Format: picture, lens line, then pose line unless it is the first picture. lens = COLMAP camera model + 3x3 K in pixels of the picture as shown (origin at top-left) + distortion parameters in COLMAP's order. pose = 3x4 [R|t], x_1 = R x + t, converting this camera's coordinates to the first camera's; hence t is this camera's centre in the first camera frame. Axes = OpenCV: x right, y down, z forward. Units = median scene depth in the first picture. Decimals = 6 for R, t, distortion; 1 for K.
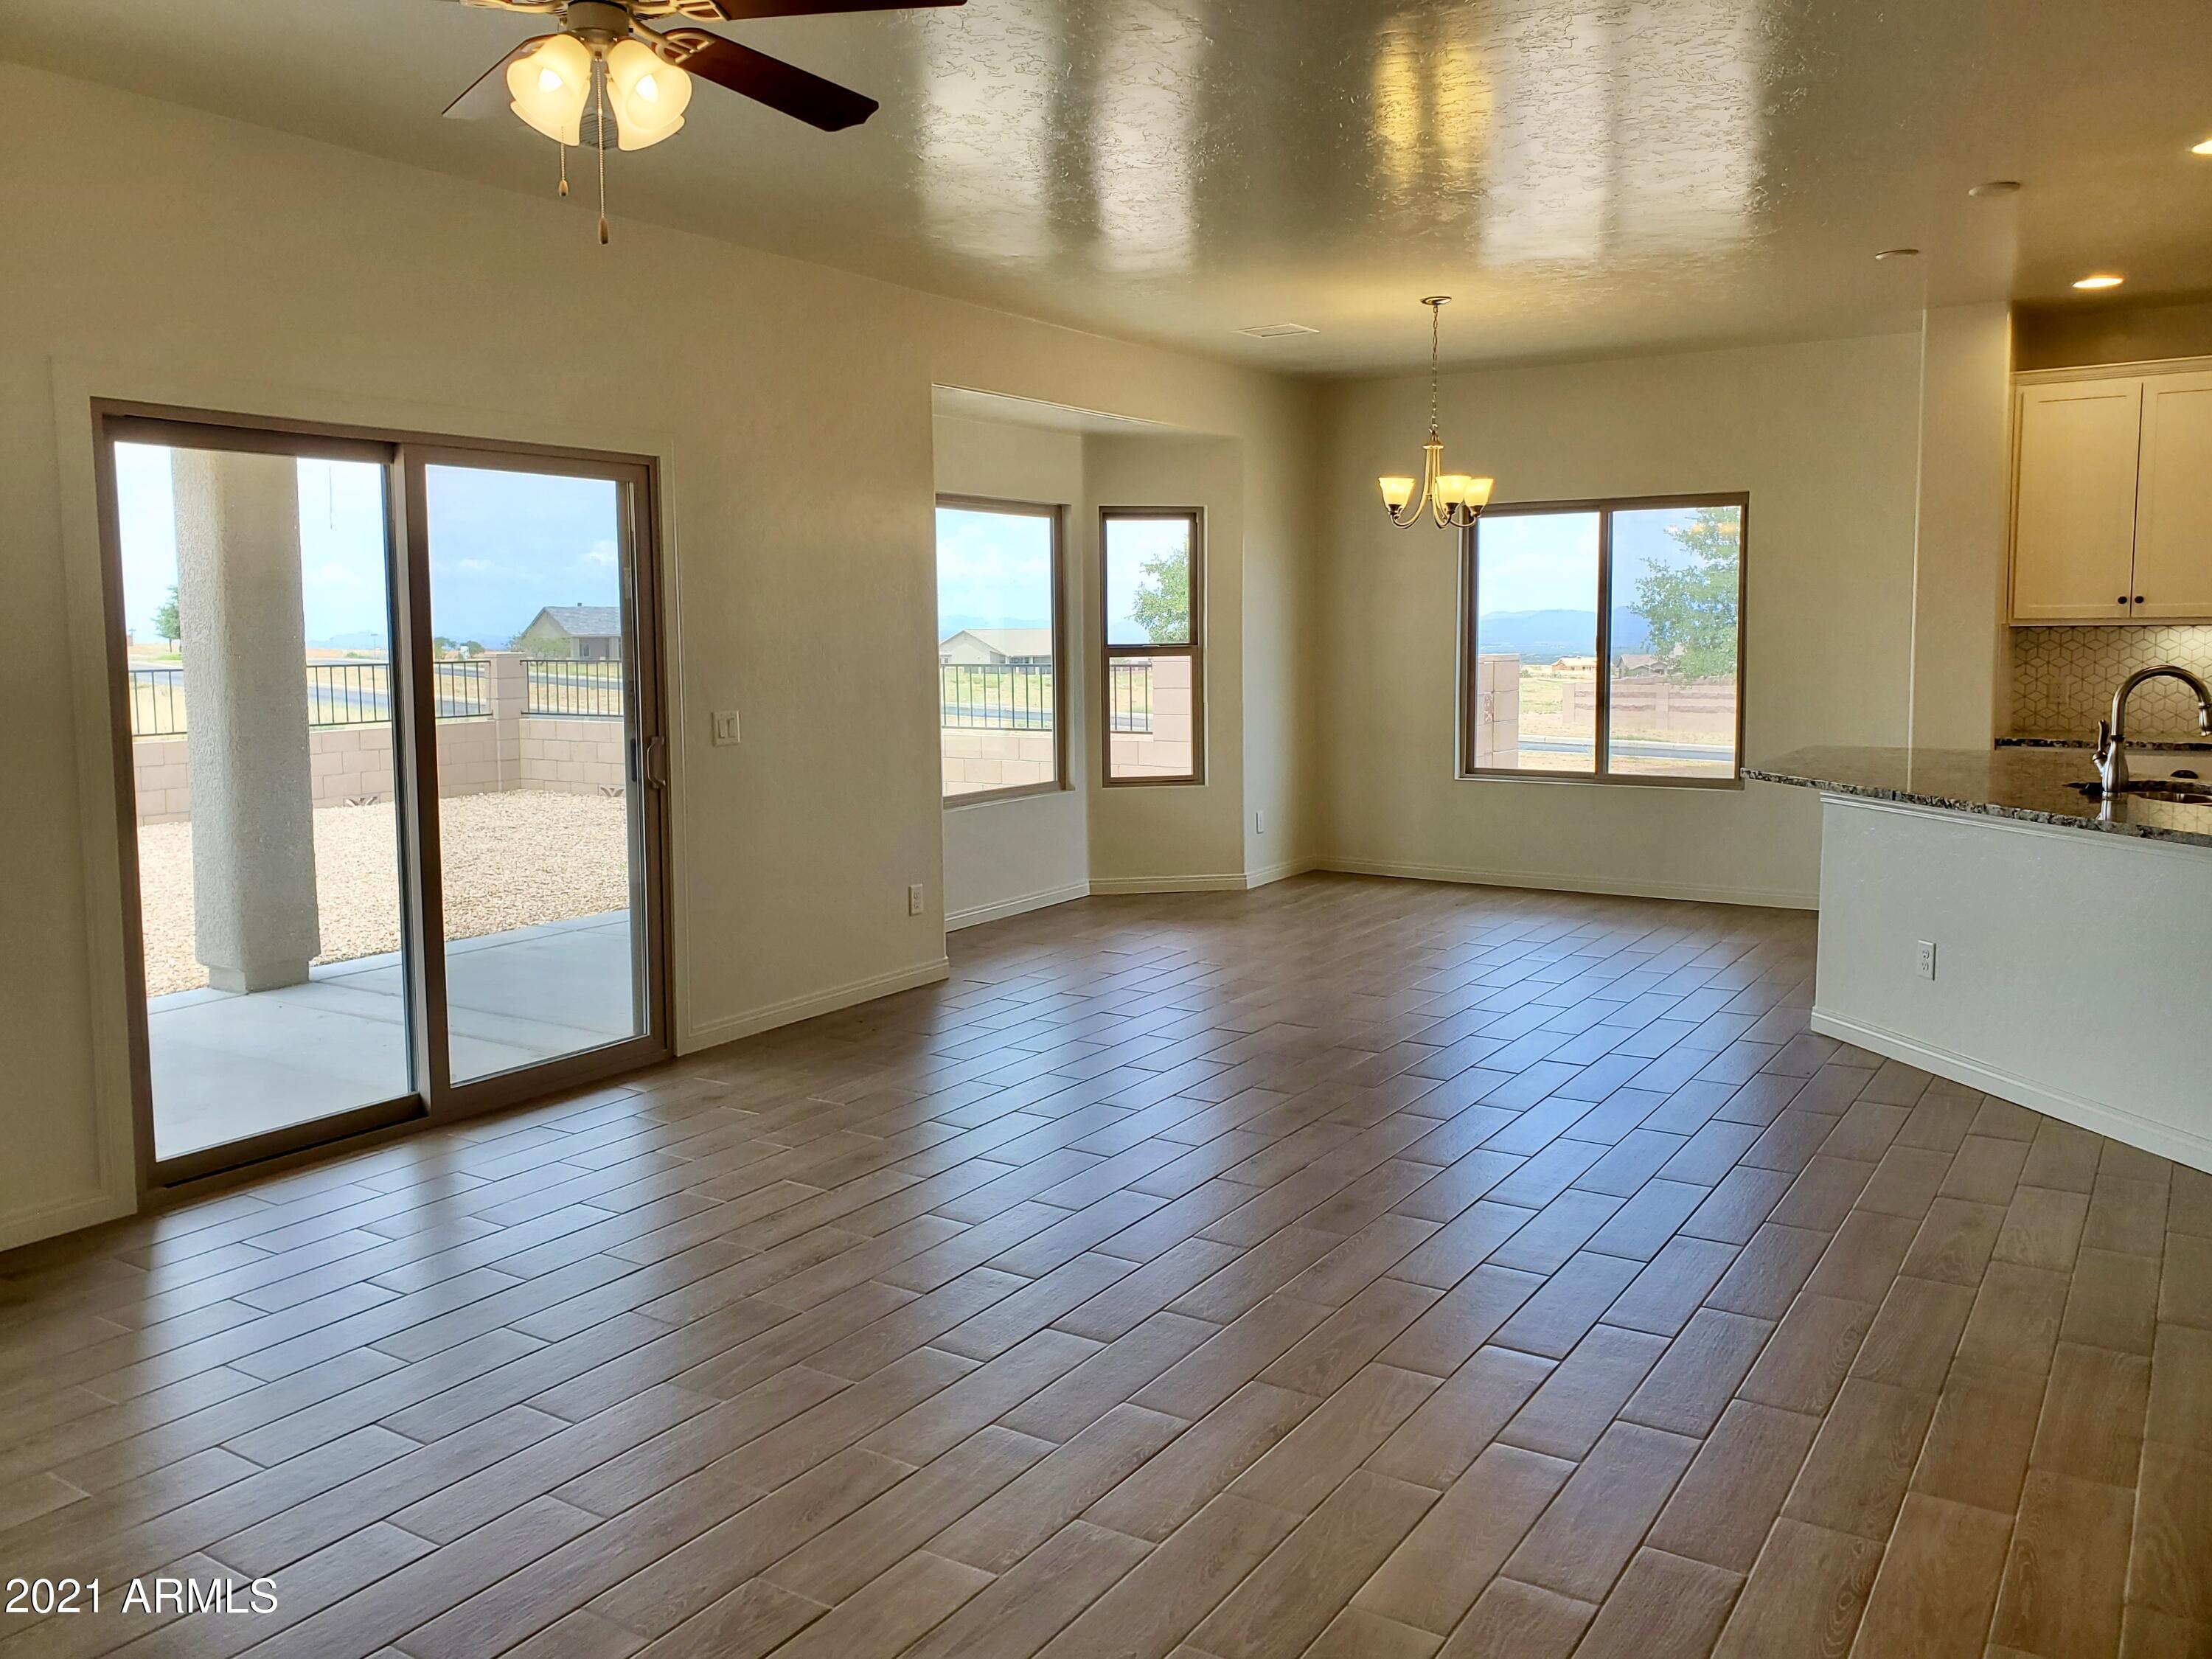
lens RADIAL K [[1708.7, 0, 1039.4], [0, 1708.7, 789.2], [0, 0, 1]] dist [0.038646, -0.054457]
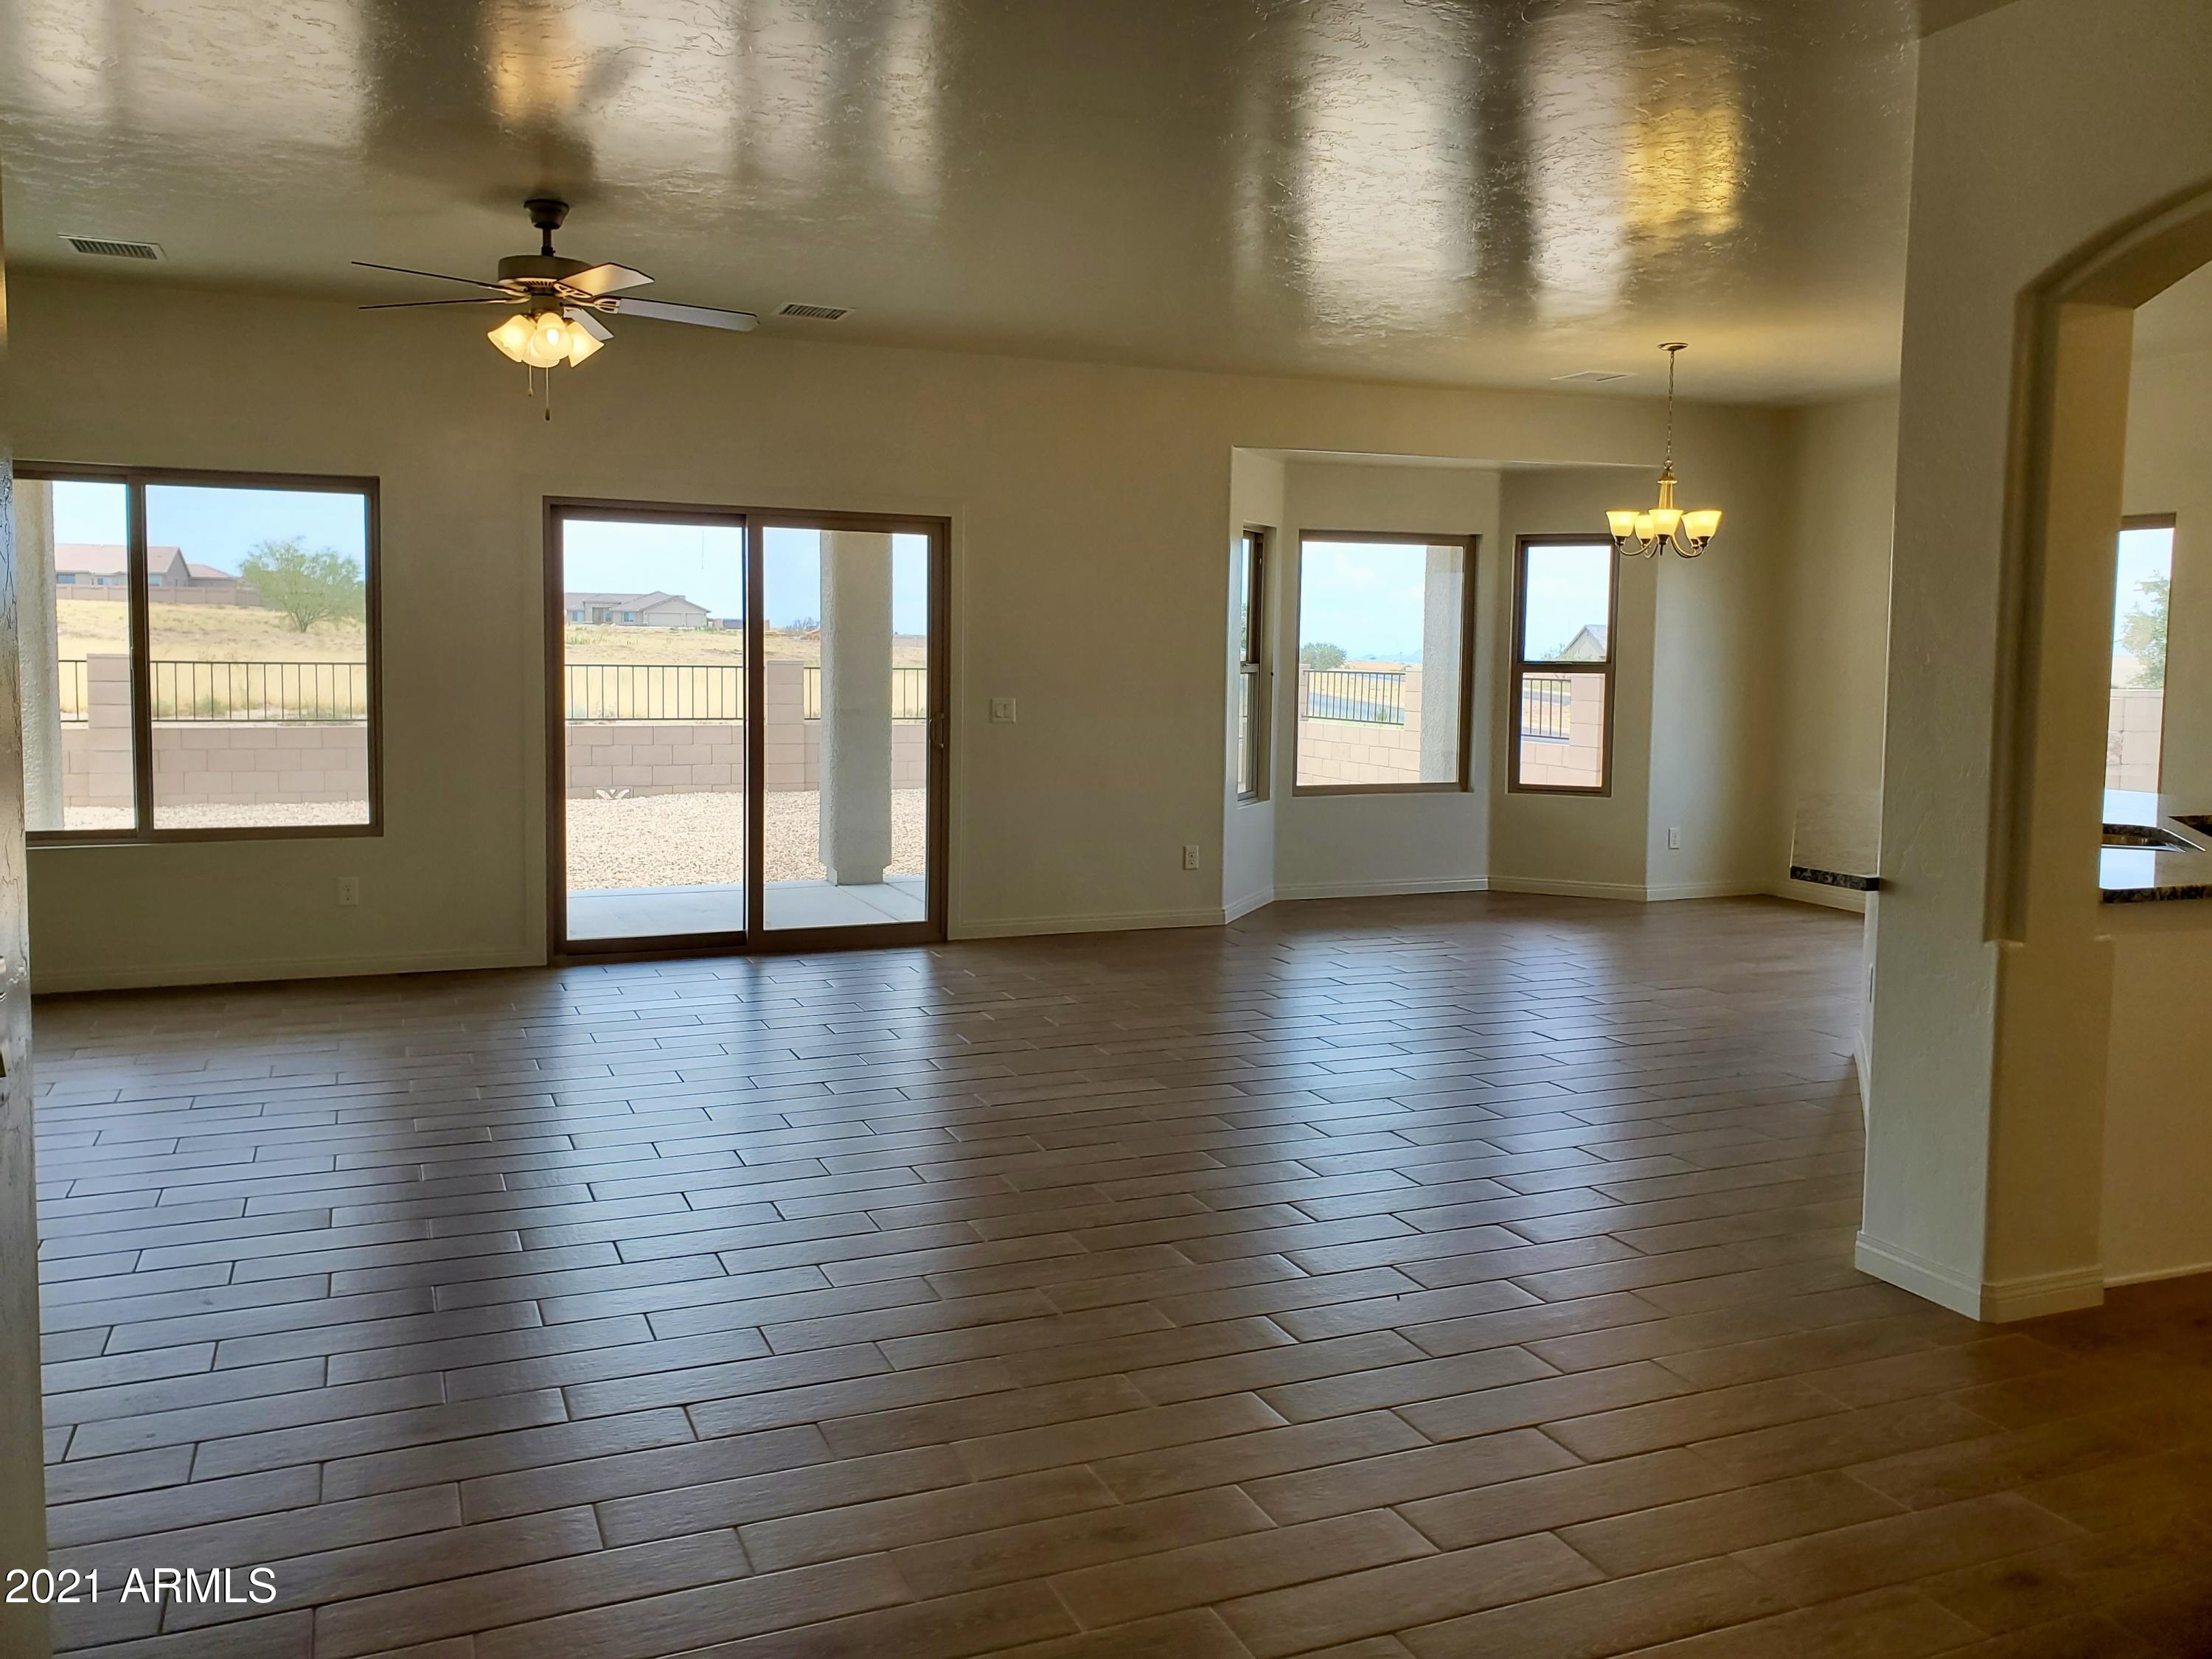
lens RADIAL K [[1708.7, 0, 1060.9], [0, 1708.7, 817.9], [0, 0, 1]] dist [0.038646, -0.054457]
pose [[0.829036, 0.078795, -0.553616, 0.420162], [-0.074607, 0.996757, 0.030142, 0.003916], [0.554196, 0.016315, 0.832226, -0.077164]]
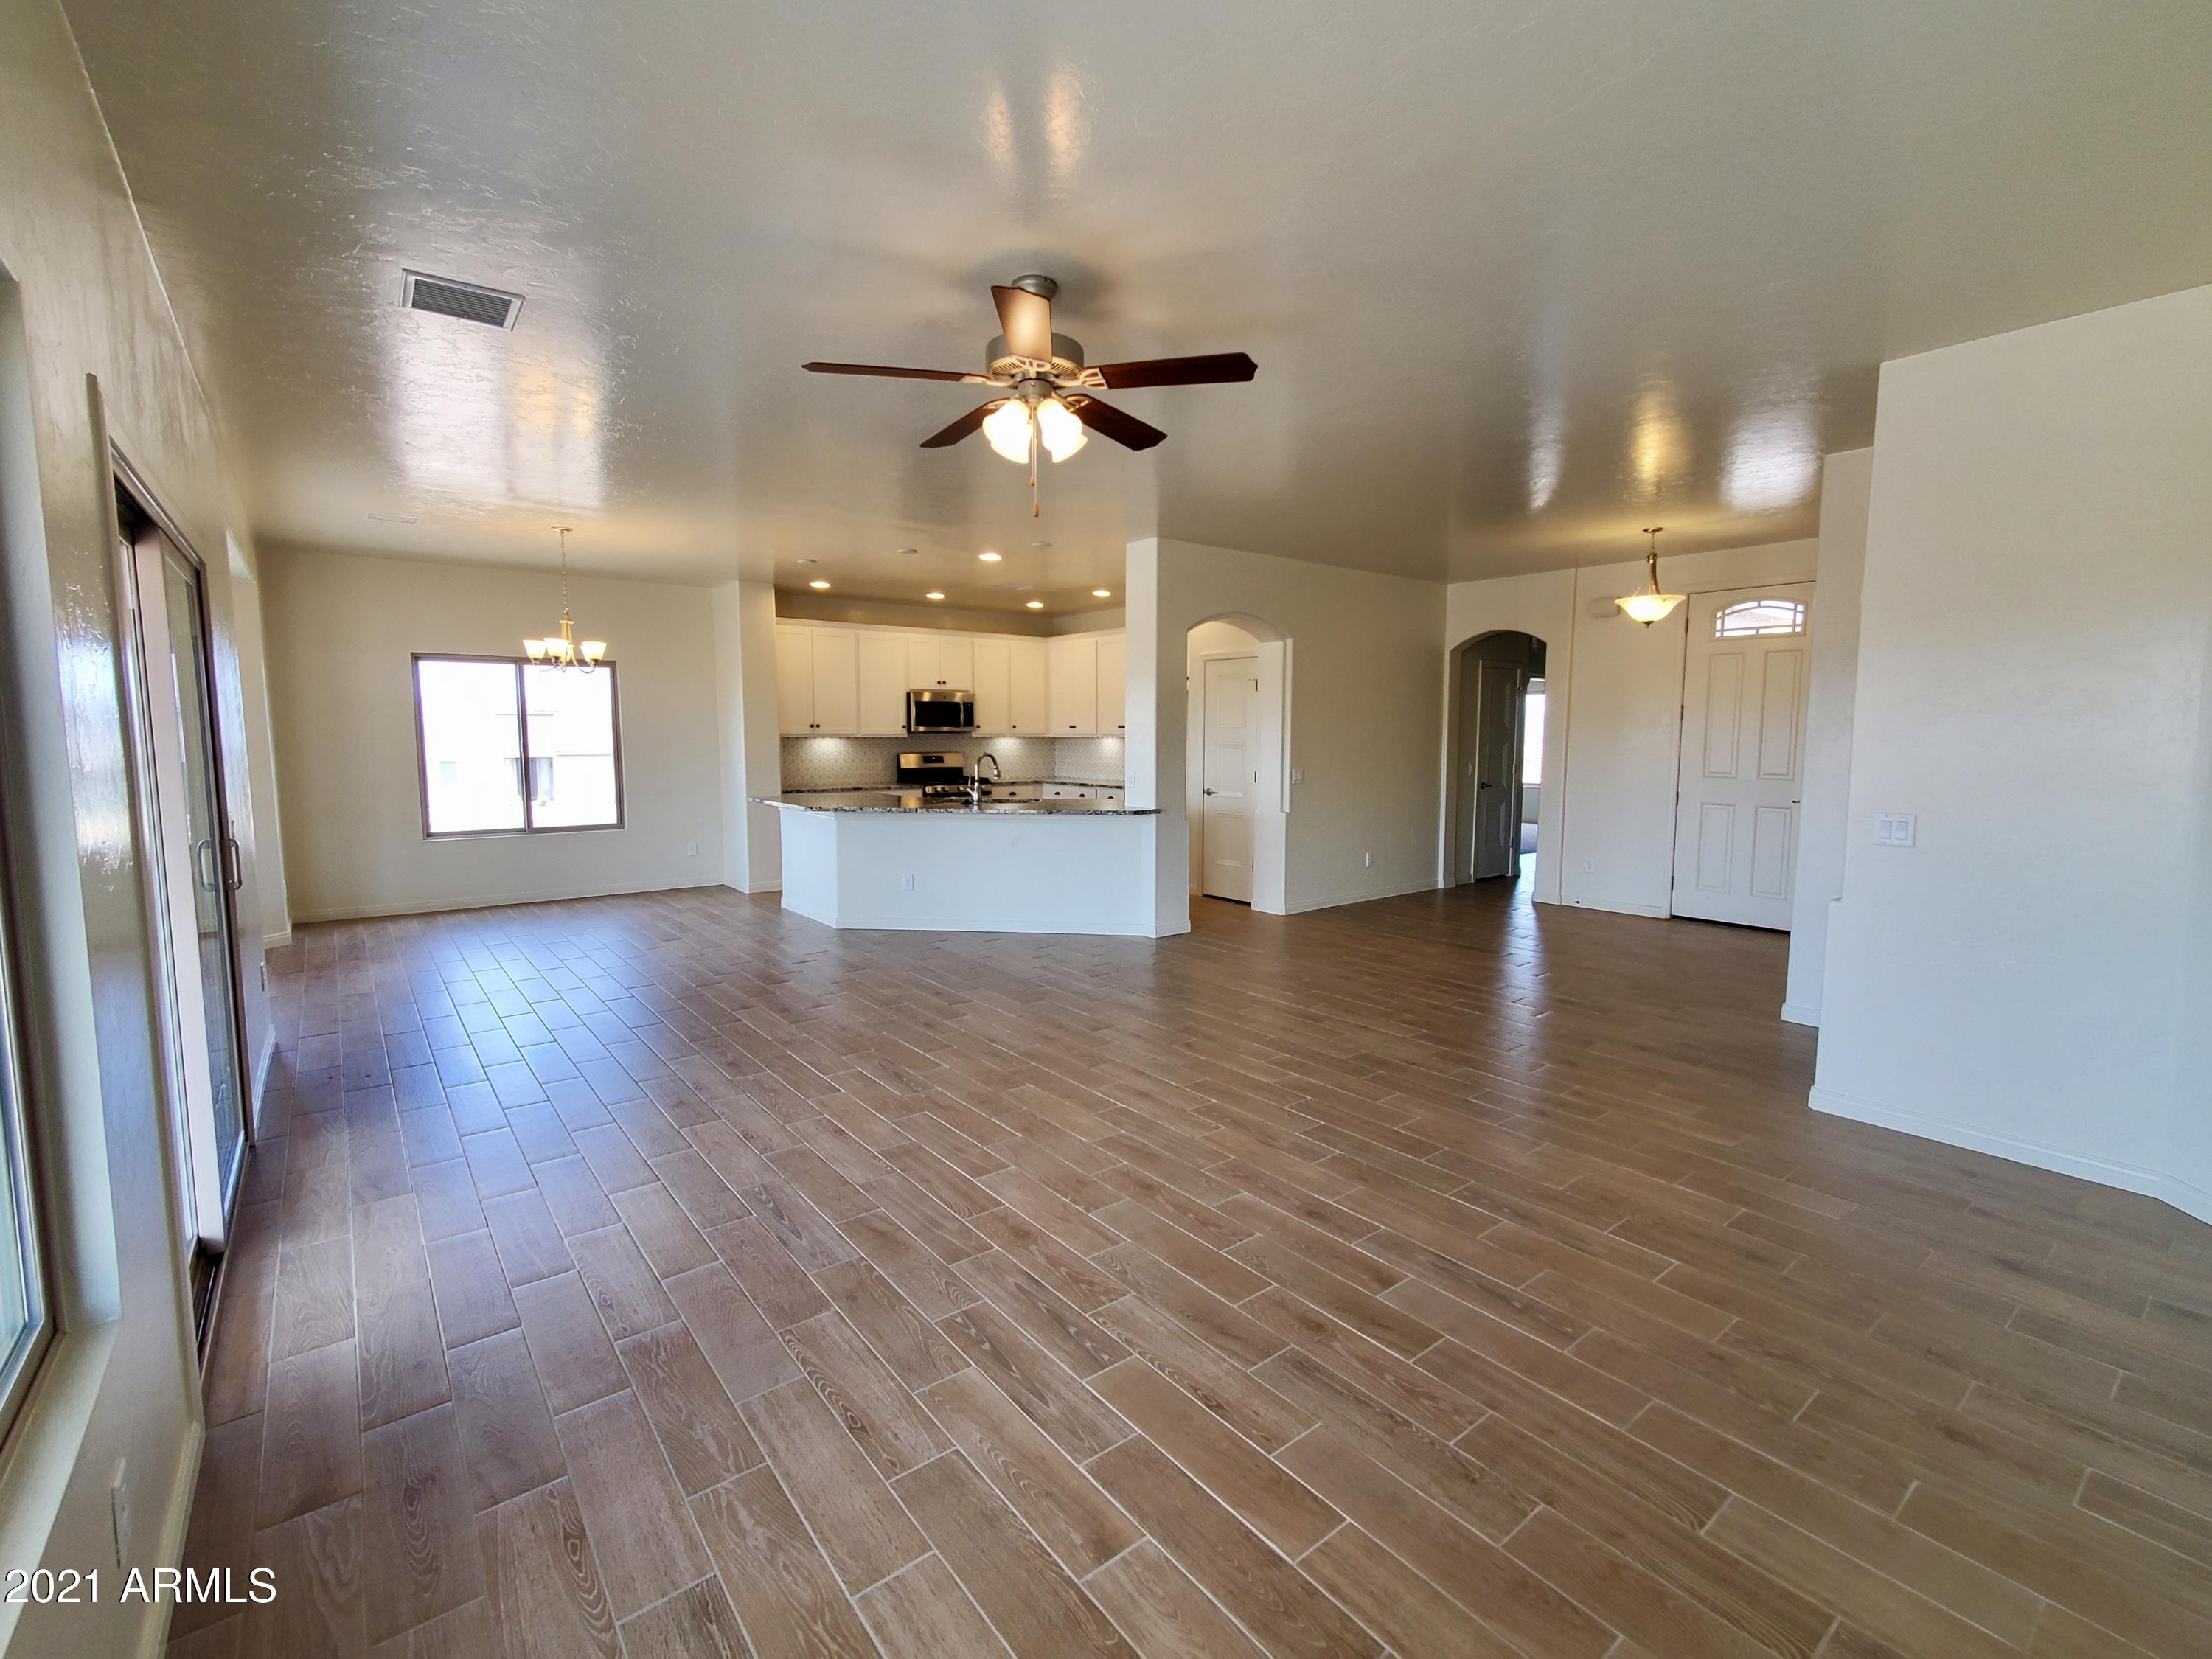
lens RADIAL K [[981.2, 0, 1108.3], [0, 981.2, 822.8], [0, 0, 1]] dist [0.001820, 0.002160]
pose [[0.294892, -0.078376, 0.952311, -0.398903], [0.087124, 0.994684, 0.054885, -0.017319], [-0.951550, 0.066784, 0.300153, 0.212396]]
